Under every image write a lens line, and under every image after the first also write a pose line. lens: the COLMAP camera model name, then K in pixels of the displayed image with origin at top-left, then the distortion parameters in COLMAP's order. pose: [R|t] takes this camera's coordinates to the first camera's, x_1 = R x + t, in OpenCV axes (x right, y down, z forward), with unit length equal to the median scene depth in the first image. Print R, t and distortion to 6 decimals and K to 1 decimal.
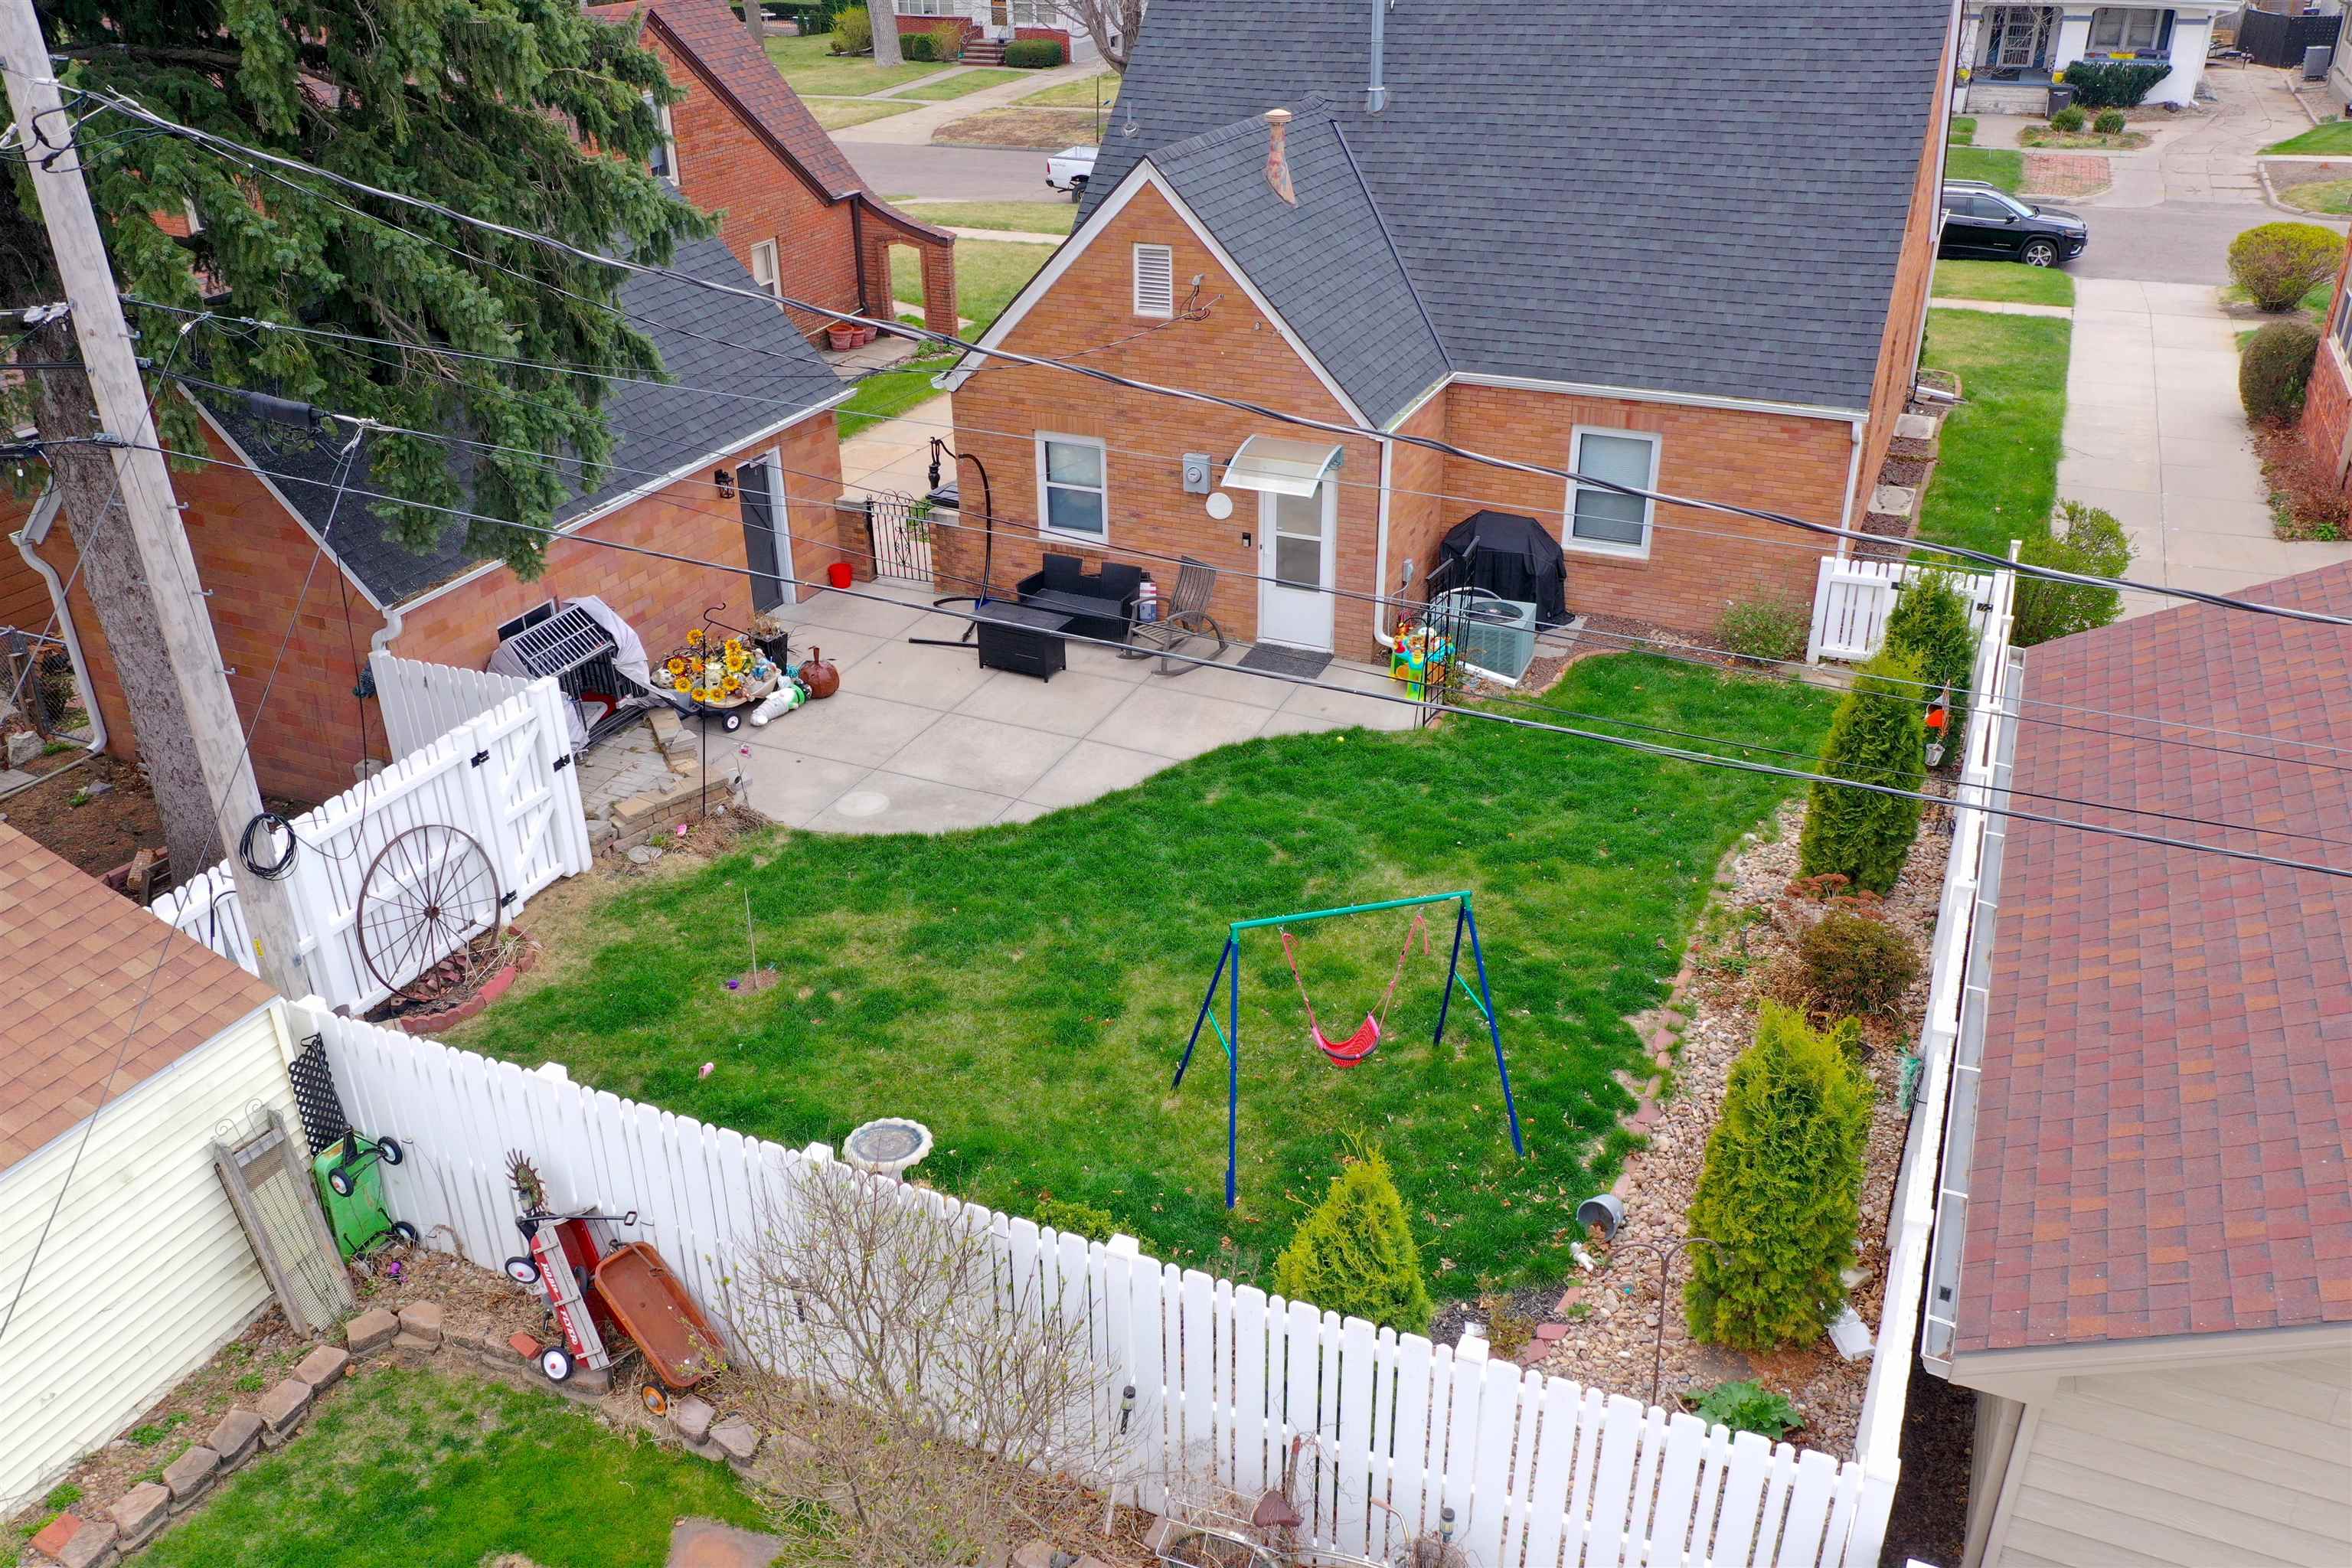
lens RADIAL K [[1864.3, 0, 1168.9], [0, 1864.3, 780.4], [0, 0, 1]] dist [0.003157, -0.017014]
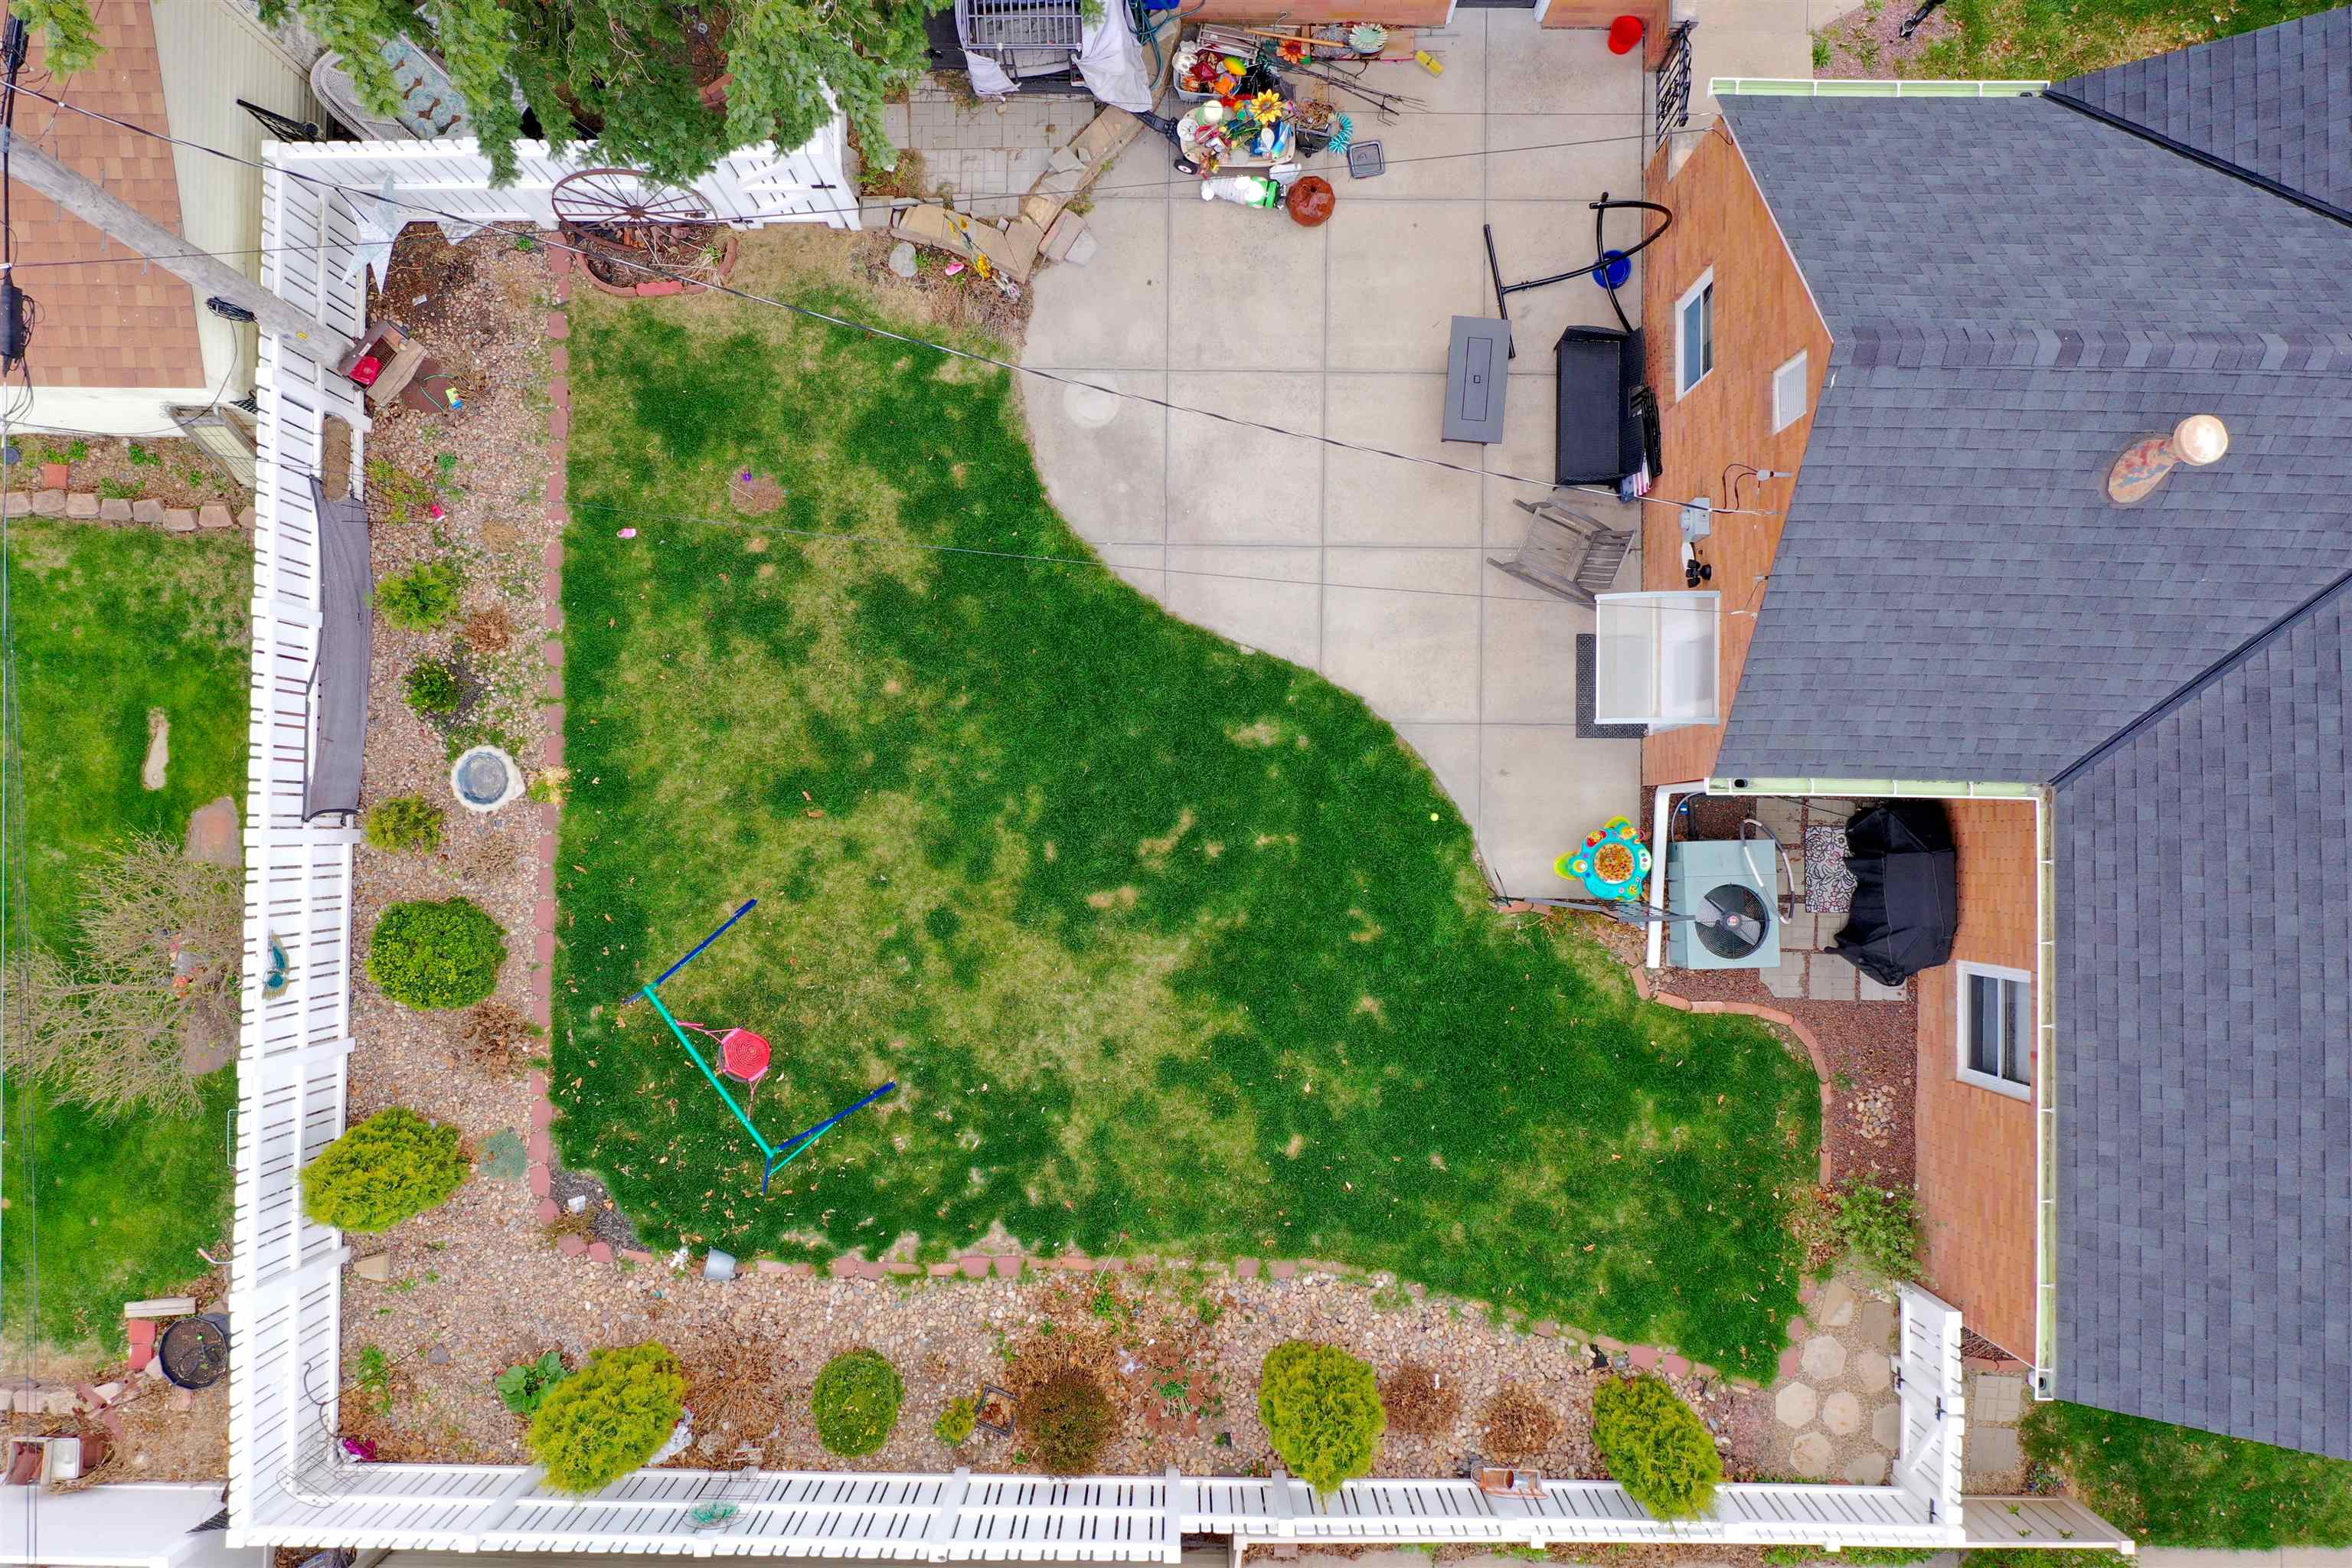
lens RADIAL K [[1864.3, 0, 1171.8], [0, 1864.3, 775.5], [0, 0, 1]] dist [0.003157, -0.017014]
pose [[0.394643, 0.918571, -0.022015, 0.043419], [-0.420642, 0.201917, 0.884472, -0.736879], [0.816895, -0.339790, 0.466074, 0.484625]]
